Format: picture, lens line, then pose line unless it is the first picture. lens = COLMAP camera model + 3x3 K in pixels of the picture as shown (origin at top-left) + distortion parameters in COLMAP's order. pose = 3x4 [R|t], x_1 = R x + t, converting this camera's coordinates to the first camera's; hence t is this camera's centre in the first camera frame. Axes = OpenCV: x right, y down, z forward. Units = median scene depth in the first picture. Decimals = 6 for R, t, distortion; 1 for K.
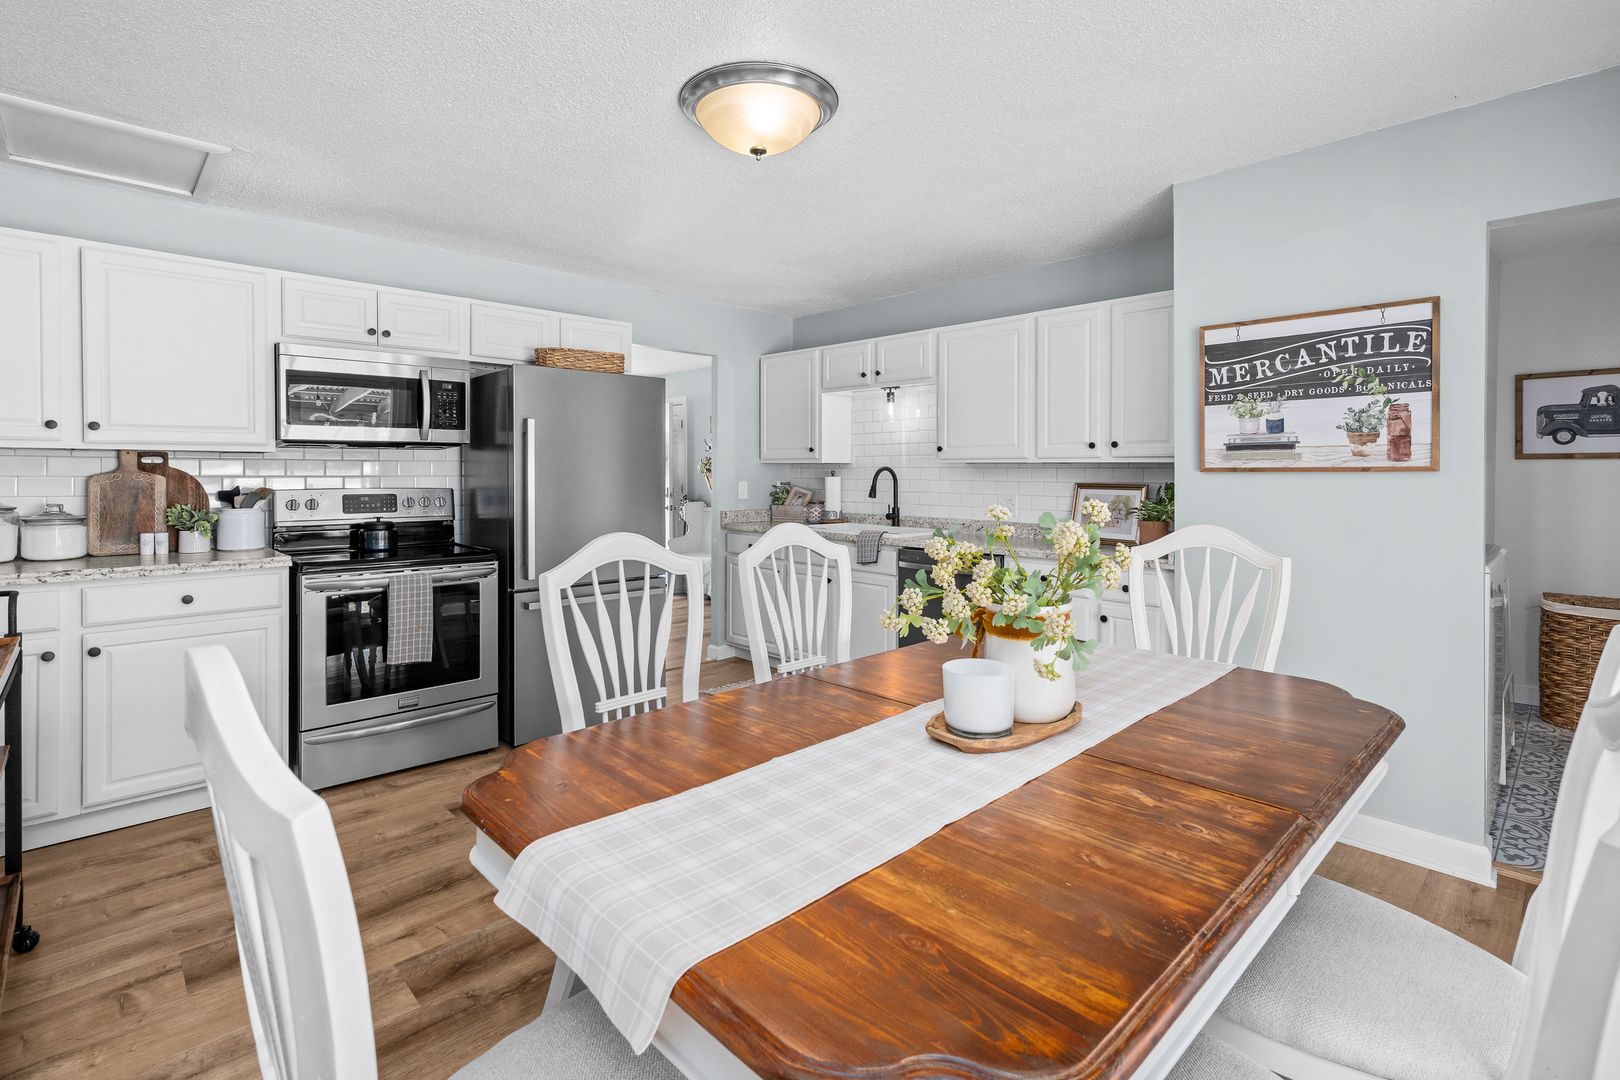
lens RADIAL K [[747.5, 0, 798.9], [0, 747.5, 481.1], [0, 0, 1]] dist [-0.001076, -0.001488]
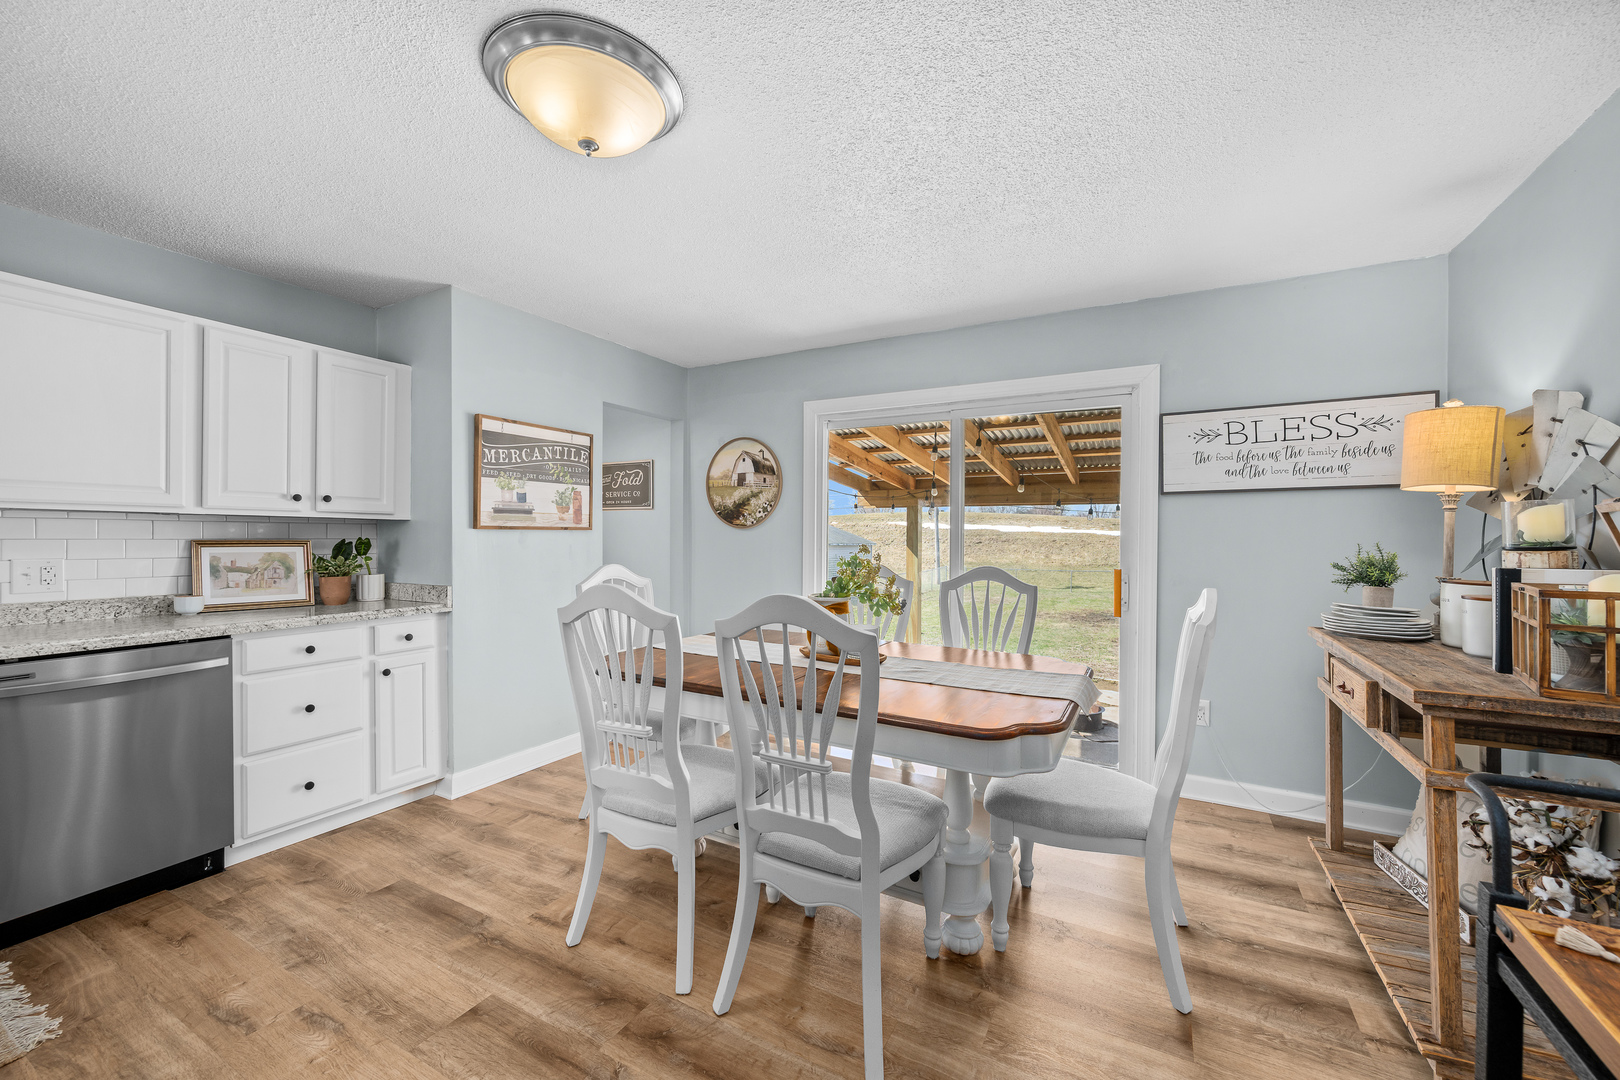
lens RADIAL K [[639.5, 0, 813.6], [0, 639.5, 539.1], [0, 0, 1]] dist [-0.004396, 0.000993]
pose [[-0.309918, -0.008529, 0.950725, -0.603913], [0.004245, 0.999937, 0.010355, -0.003456], [-0.950754, 0.007245, -0.309862, 0.727399]]
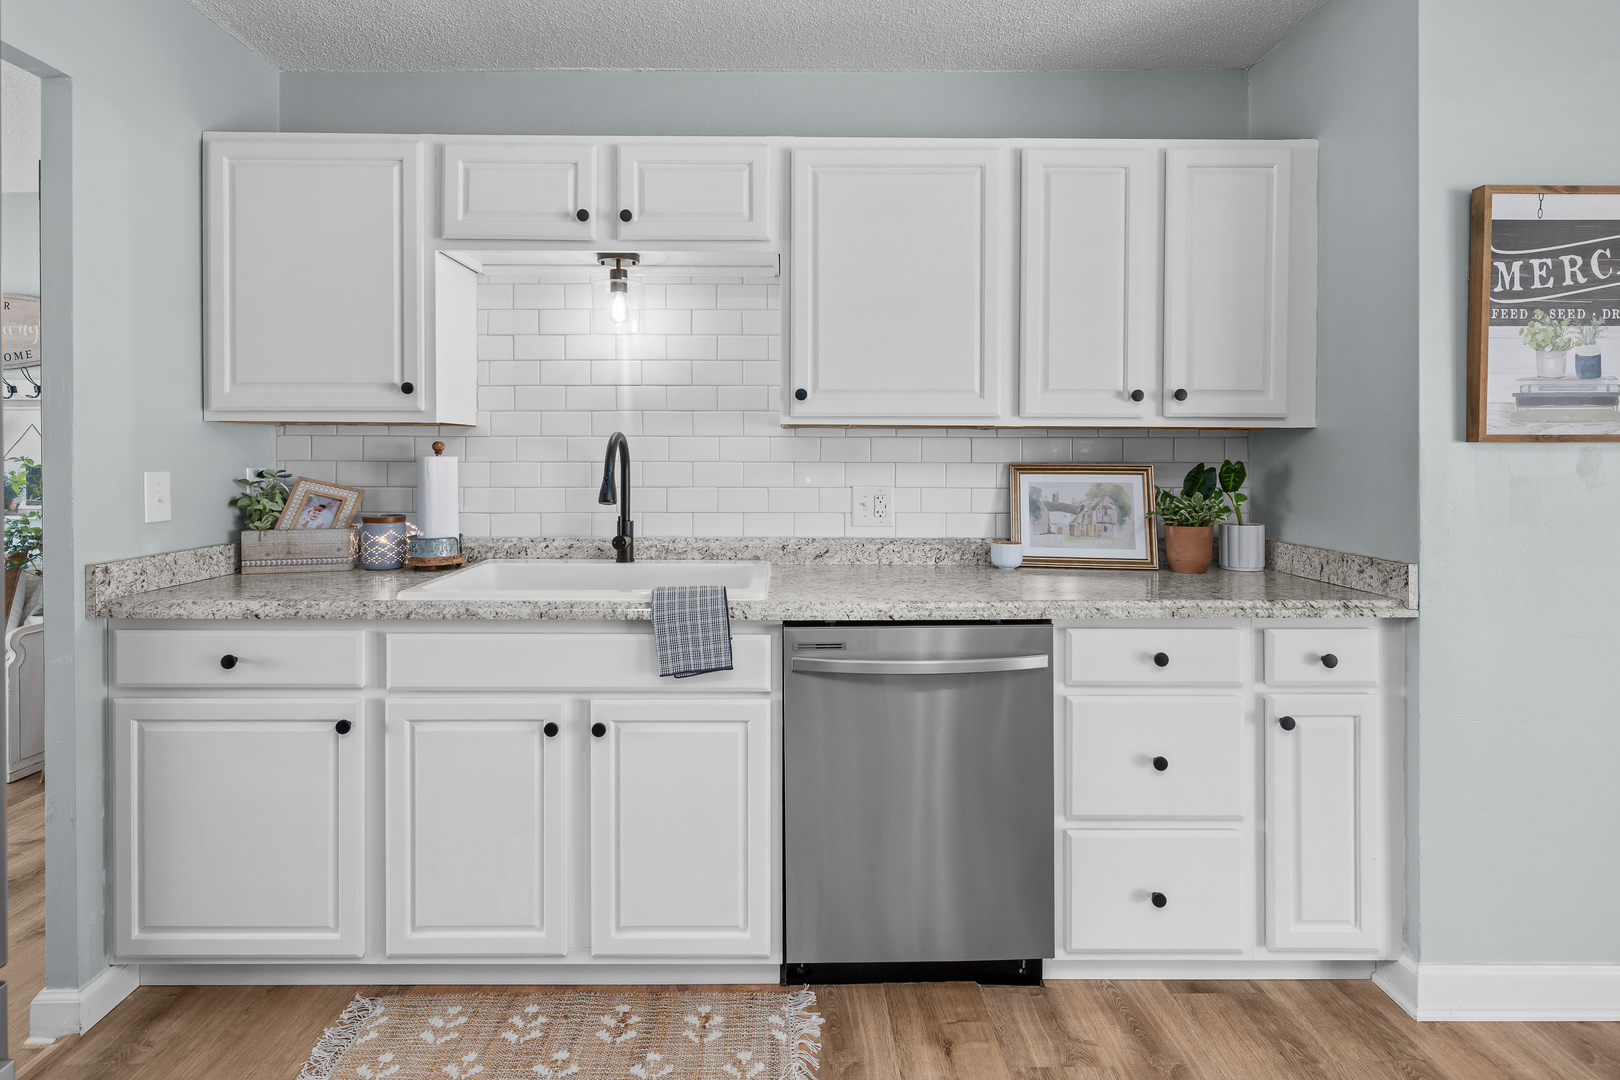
lens RADIAL K [[780.9, 0, 790.8], [0, 780.9, 459.1], [0, 0, 1]] dist [-0.002237, -0.000359]
pose [[0.683115, -0.008616, 0.730260, -0.230580], [0.009732, 0.999949, 0.002695, -0.005548], [-0.730246, 0.005266, 0.683164, 0.893813]]
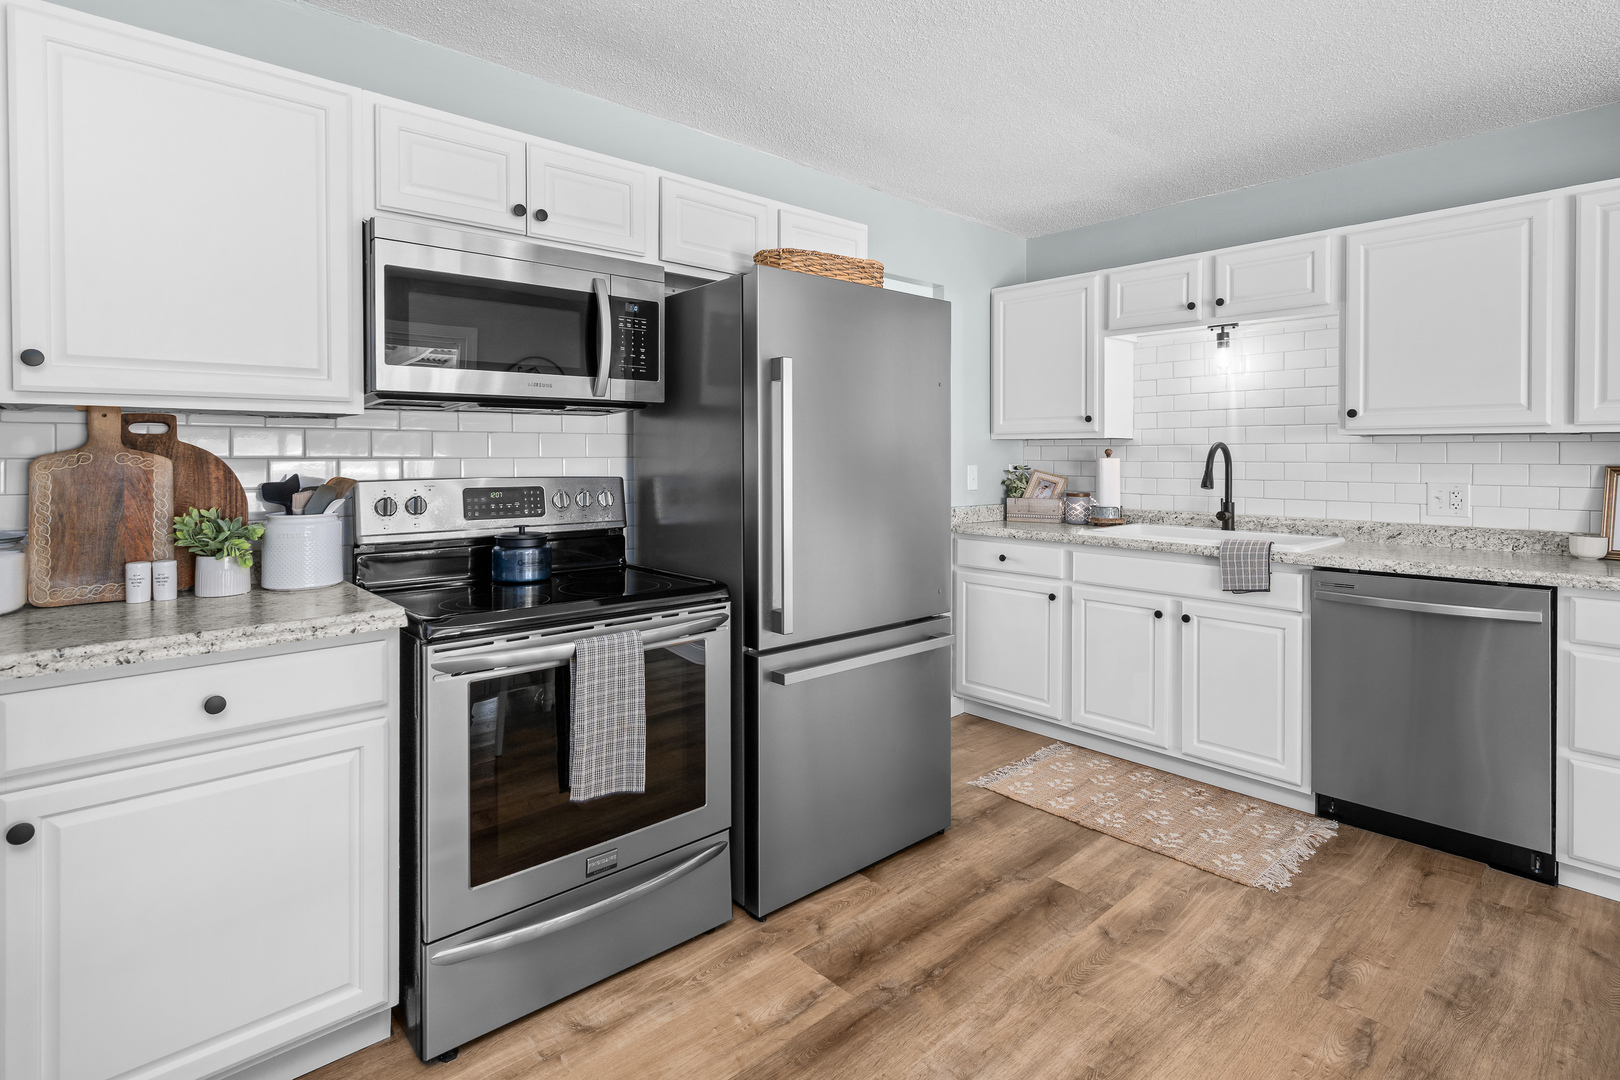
lens RADIAL K [[791.9, 0, 815.1], [0, 791.9, 462.9], [0, 0, 1]] dist [-0.002460, 0.000744]
pose [[0.999771, -0.002889, -0.021187, -0.347335], [0.002830, 0.999992, -0.002815, 0.000280], [0.021195, 0.002755, 0.999772, 0.409646]]
